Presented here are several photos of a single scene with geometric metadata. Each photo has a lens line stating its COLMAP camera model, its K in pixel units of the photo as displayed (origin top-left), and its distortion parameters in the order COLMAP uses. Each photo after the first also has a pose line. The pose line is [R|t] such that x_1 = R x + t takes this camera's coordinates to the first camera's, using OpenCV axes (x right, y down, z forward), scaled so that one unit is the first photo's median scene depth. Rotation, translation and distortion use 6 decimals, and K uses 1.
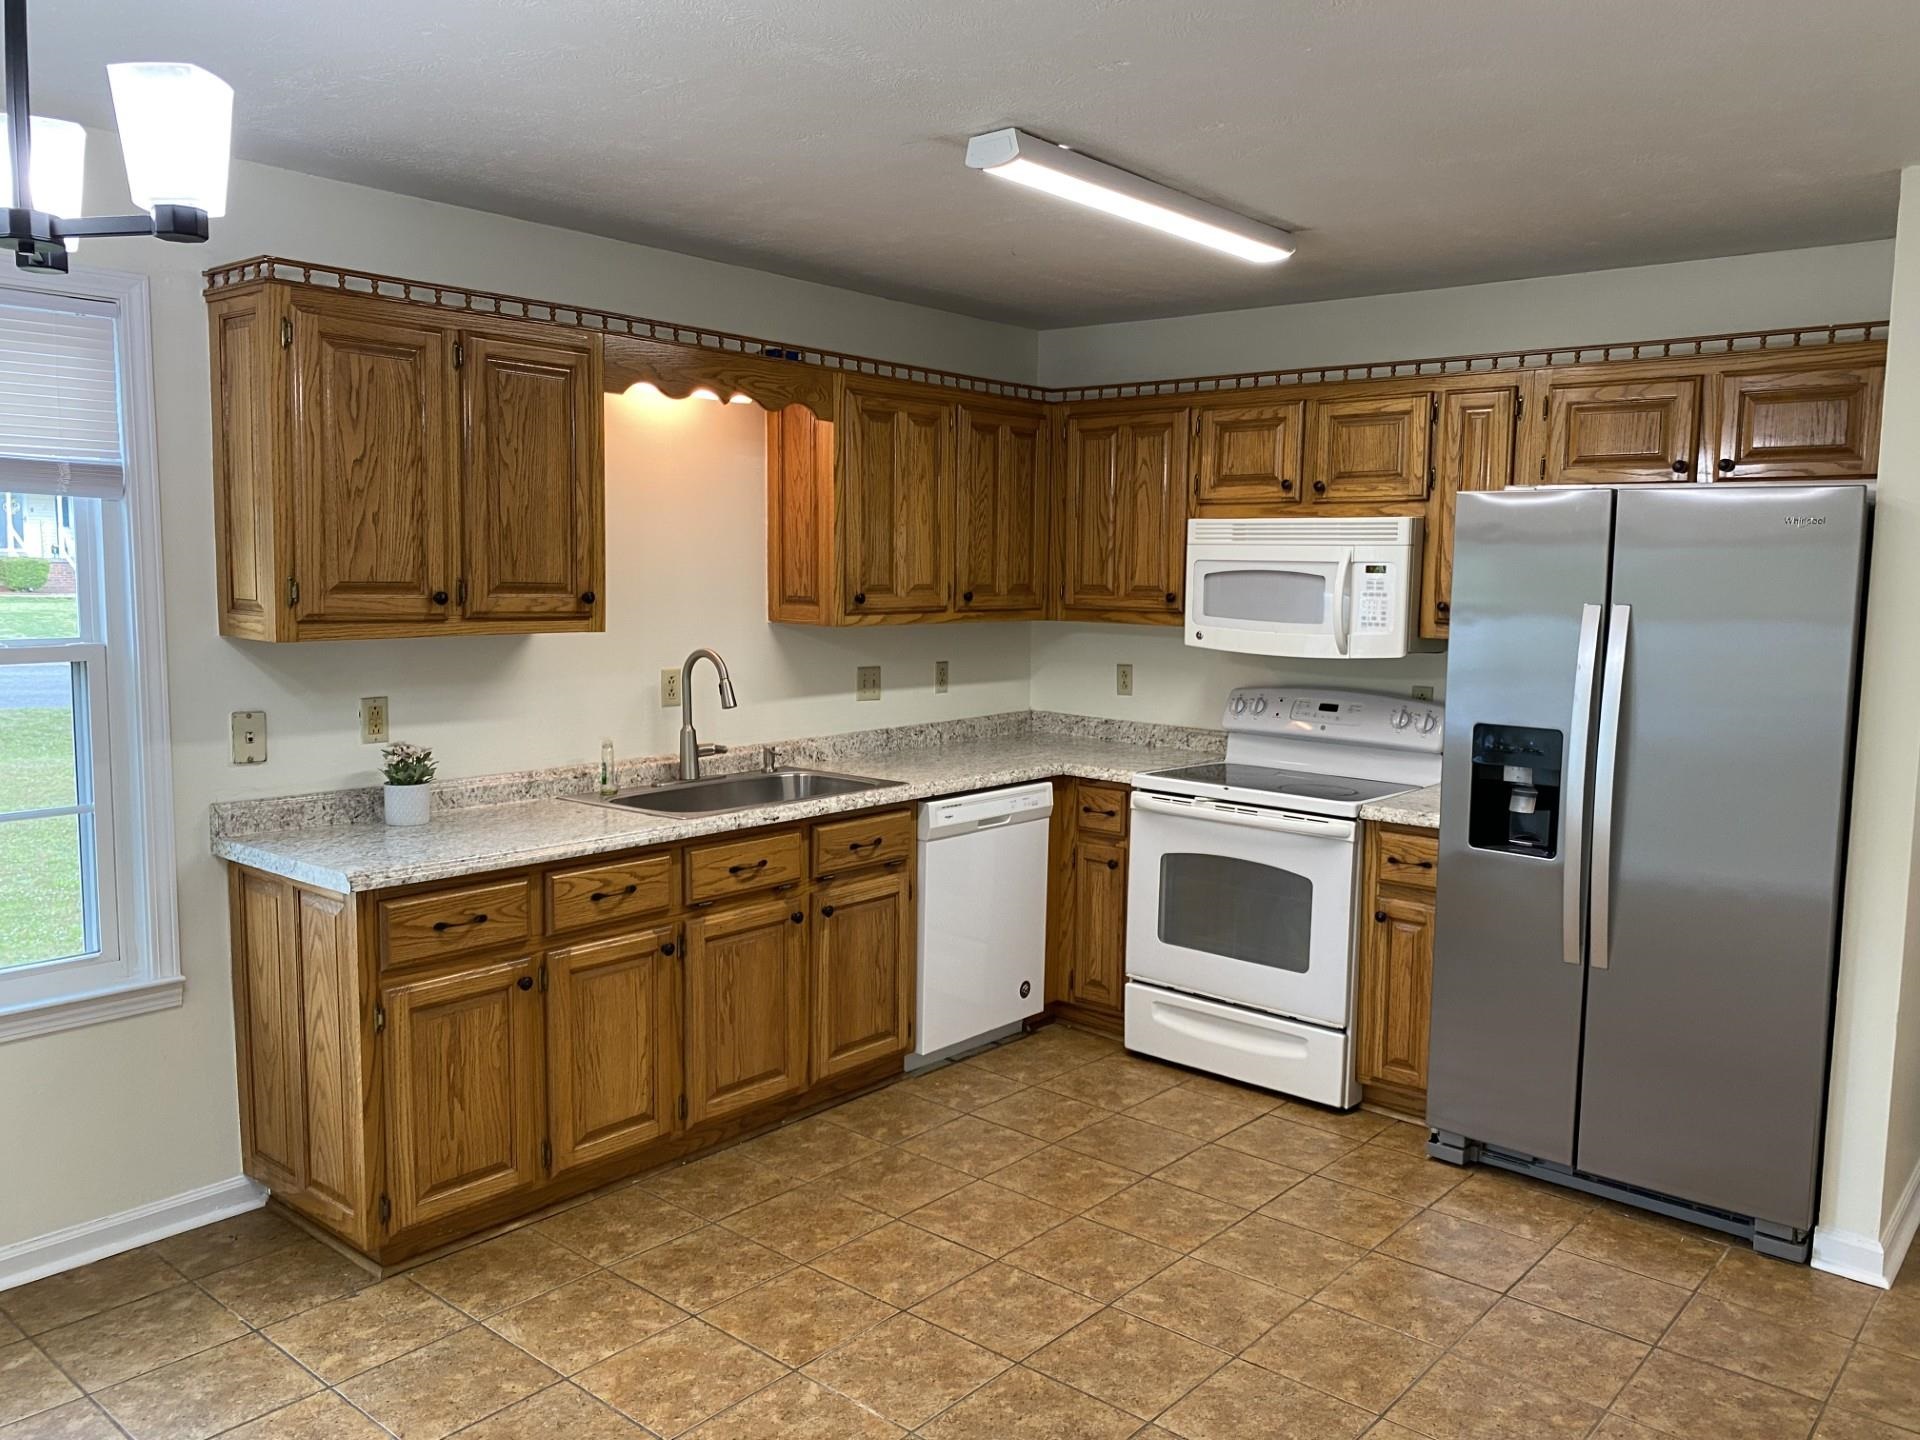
lens RADIAL K [[1460.7, 0, 964.2], [0, 1460.7, 710.8], [0, 0, 1]] dist [0.004792, 0.001847]
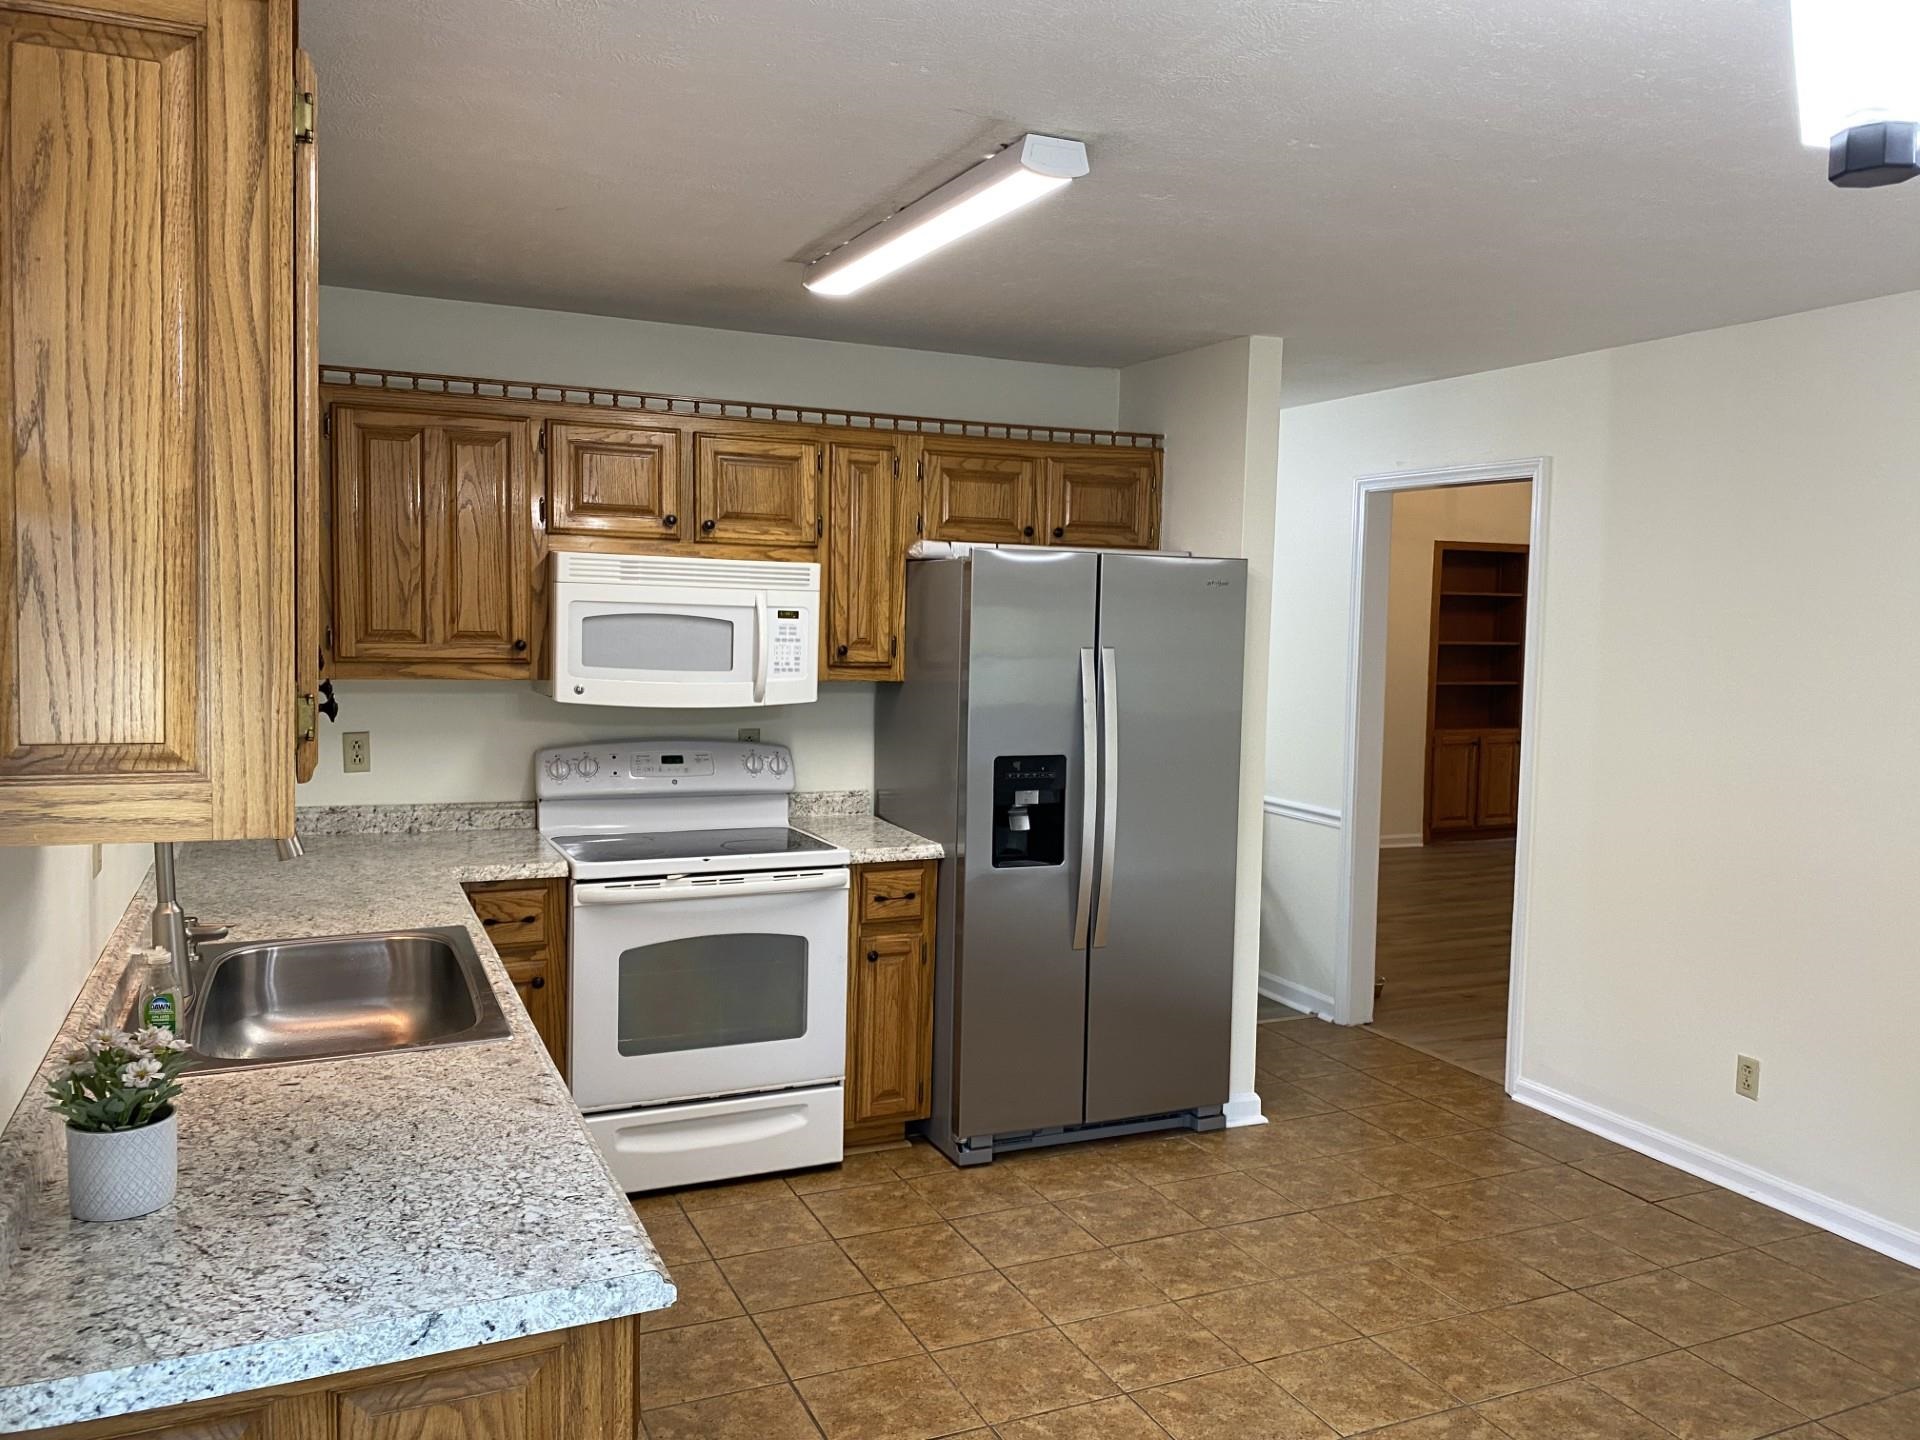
lens RADIAL K [[1482.8, 0, 987.3], [0, 1482.8, 700.1], [0, 0, 1]] dist [0.093473, -0.078602]
pose [[0.412286, -0.062673, 0.908896, -0.659661], [0.074279, 0.996622, 0.035028, -0.072790], [-0.908022, 0.053070, 0.415548, 0.525272]]
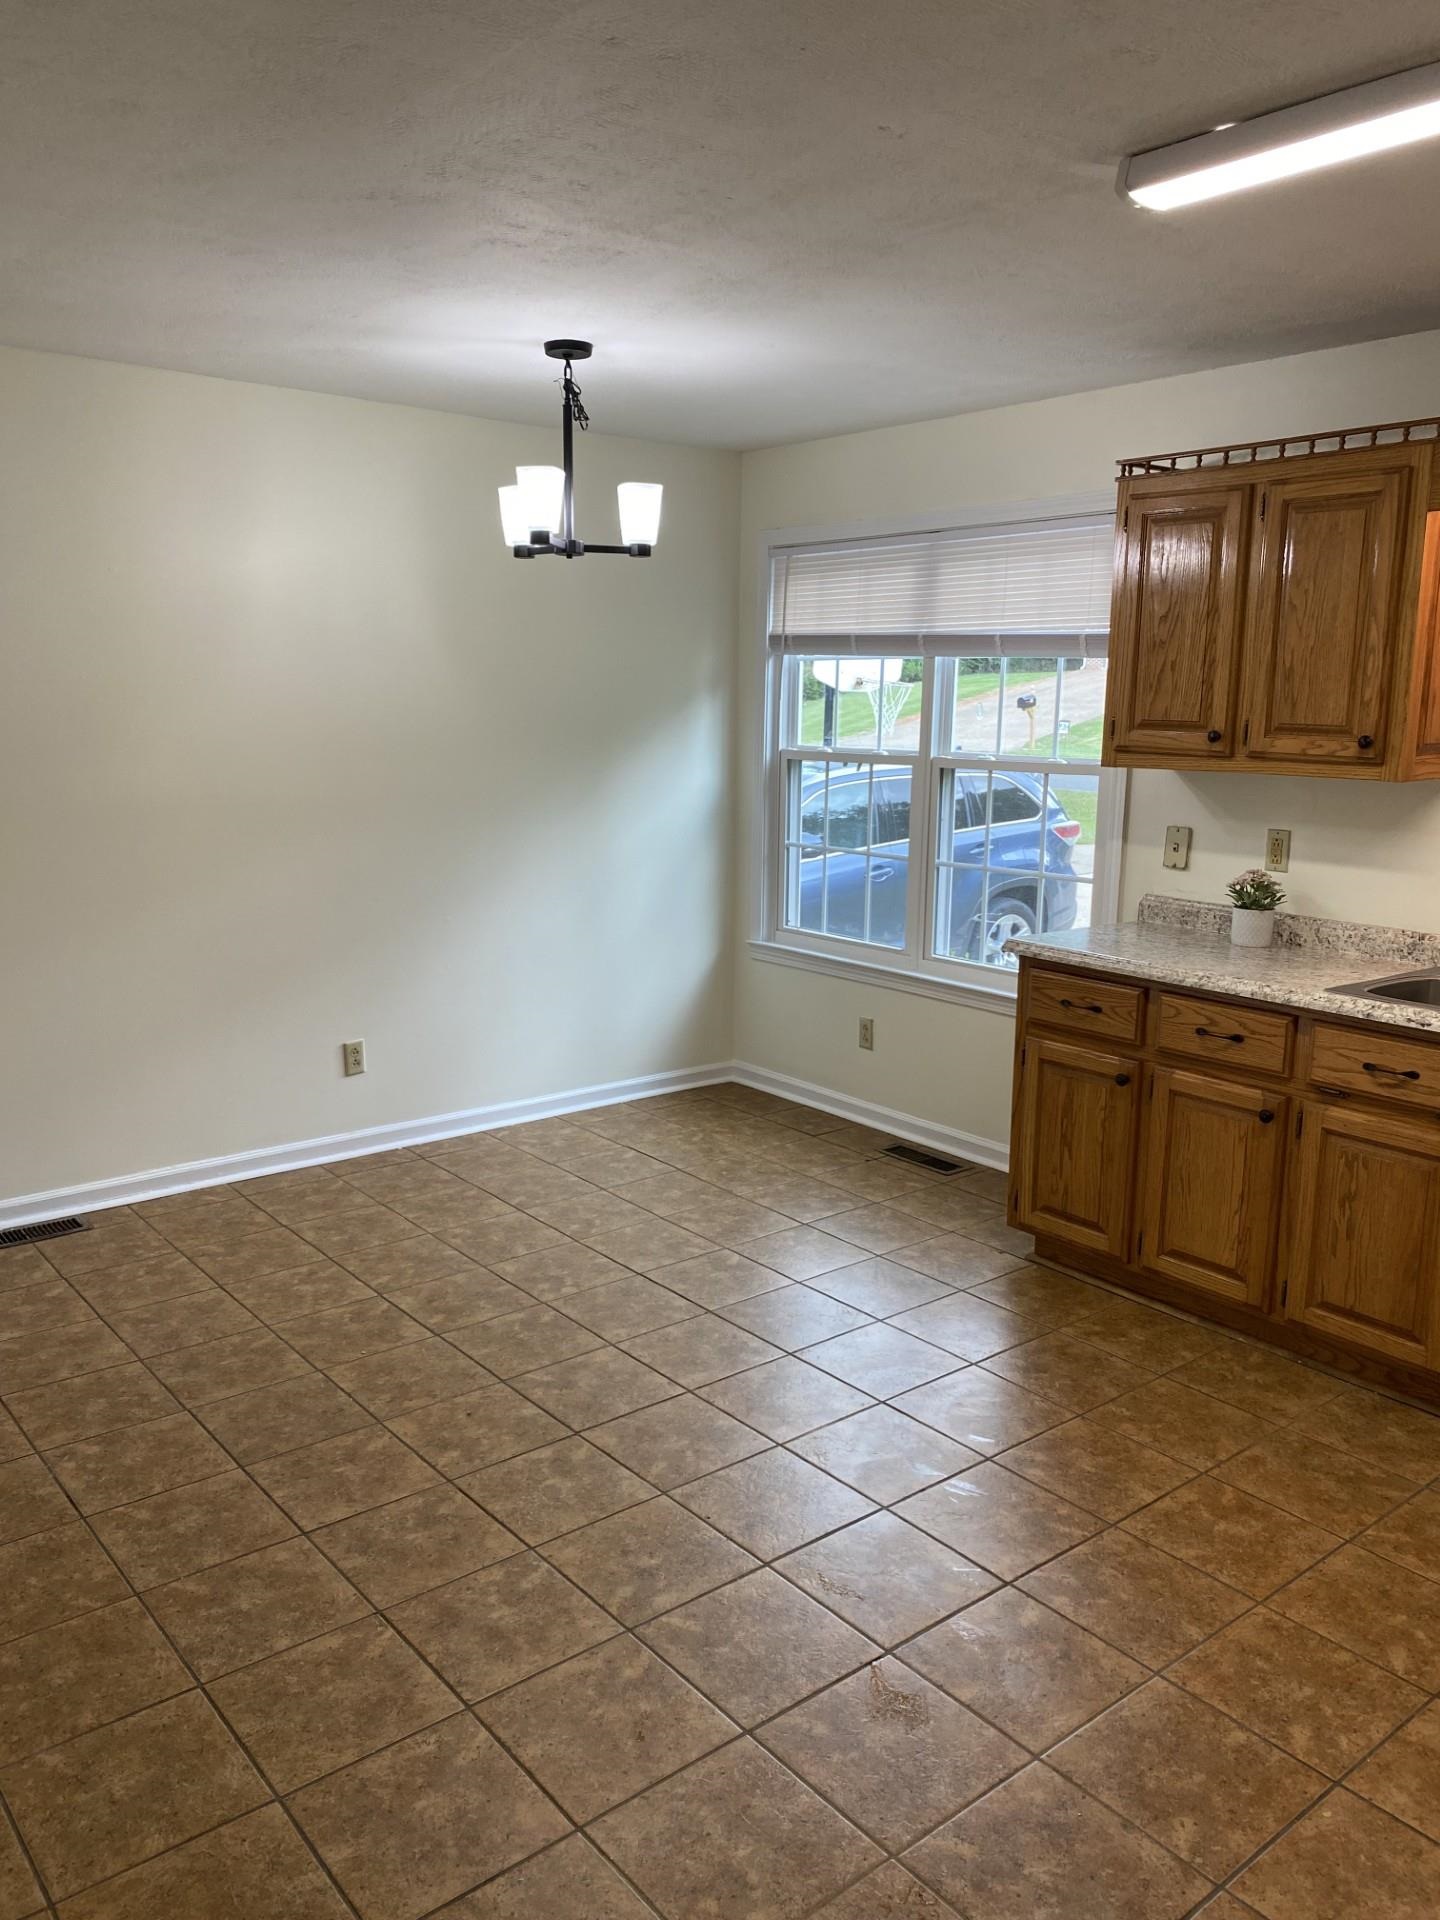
lens RADIAL K [[1460.7, 0, 720.0], [0, 1460.7, 960.0], [0, 0, 1]] dist [0.004792, 0.001847]
pose [[-0.174491, 0.161894, -0.971258, 0.722563], [-0.115037, 0.976284, 0.183399, -0.064648], [0.977916, 0.143733, -0.151729, 0.742563]]
